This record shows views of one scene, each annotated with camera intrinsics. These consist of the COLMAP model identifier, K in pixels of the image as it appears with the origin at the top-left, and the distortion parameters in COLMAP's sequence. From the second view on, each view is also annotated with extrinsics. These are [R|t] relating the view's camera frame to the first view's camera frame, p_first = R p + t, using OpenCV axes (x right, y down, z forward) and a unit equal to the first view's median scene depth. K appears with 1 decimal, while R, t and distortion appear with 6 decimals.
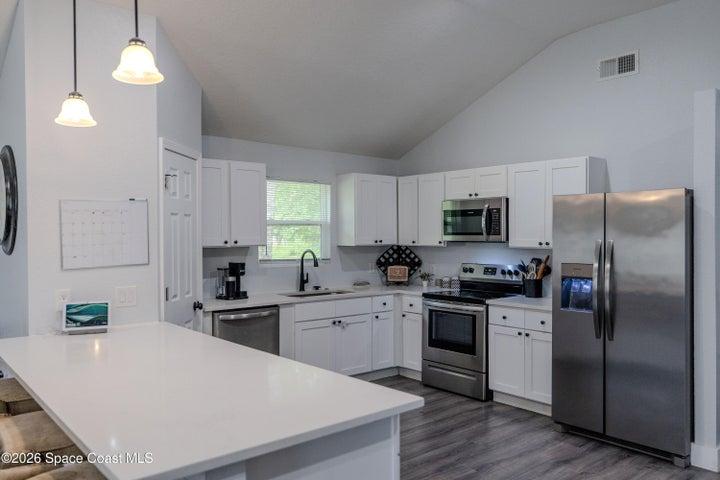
lens RADIAL K [[561.8, 0, 360.0], [0, 561.8, 240.0], [0, 0, 1]] dist [0.007209, 0.002952]
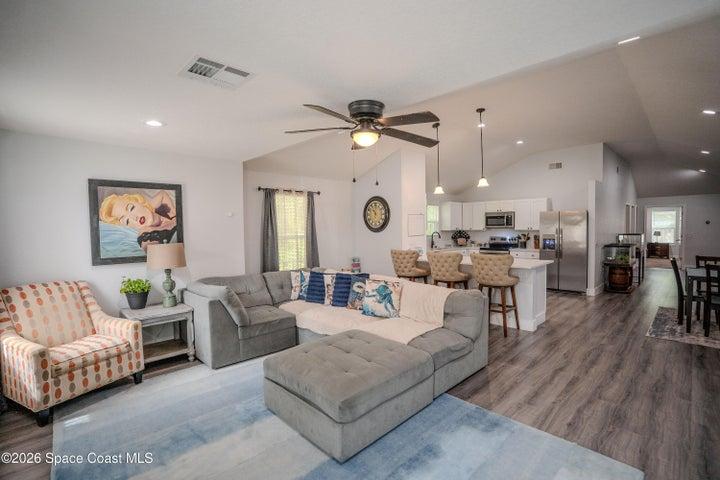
lens RADIAL K [[333.0, 0, 360.0], [0, 333.0, 240.0], [0, 0, 1]] dist [-0.064223, 0.021481]
pose [[0.998232, -0.010359, 0.058531, -0.549716], [0.008884, 0.999638, 0.025403, 0.013874], [-0.058773, -0.024838, 0.997962, -0.522034]]
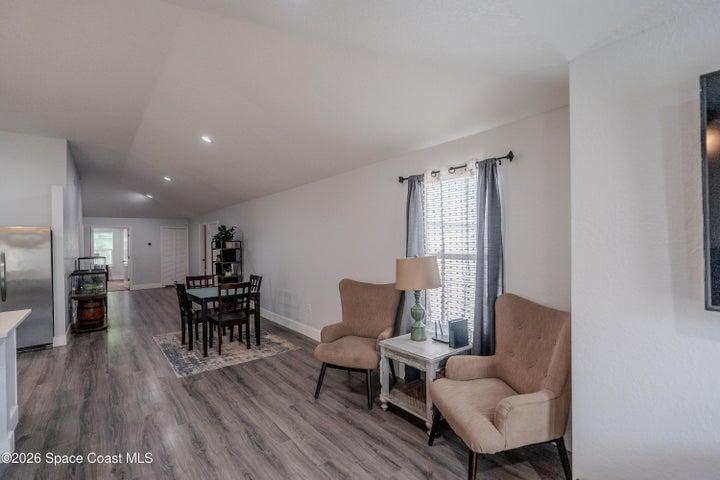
lens RADIAL K [[325.7, 0, 360.8], [0, 325.7, 239.4], [0, 0, 1]] dist [-0.001790, 0.000248]
pose [[0.022331, 0.008816, 0.999712, -0.475565], [0.027821, 0.999568, -0.009436, 0.005440], [-0.999363, 0.028024, 0.022076, -0.196714]]
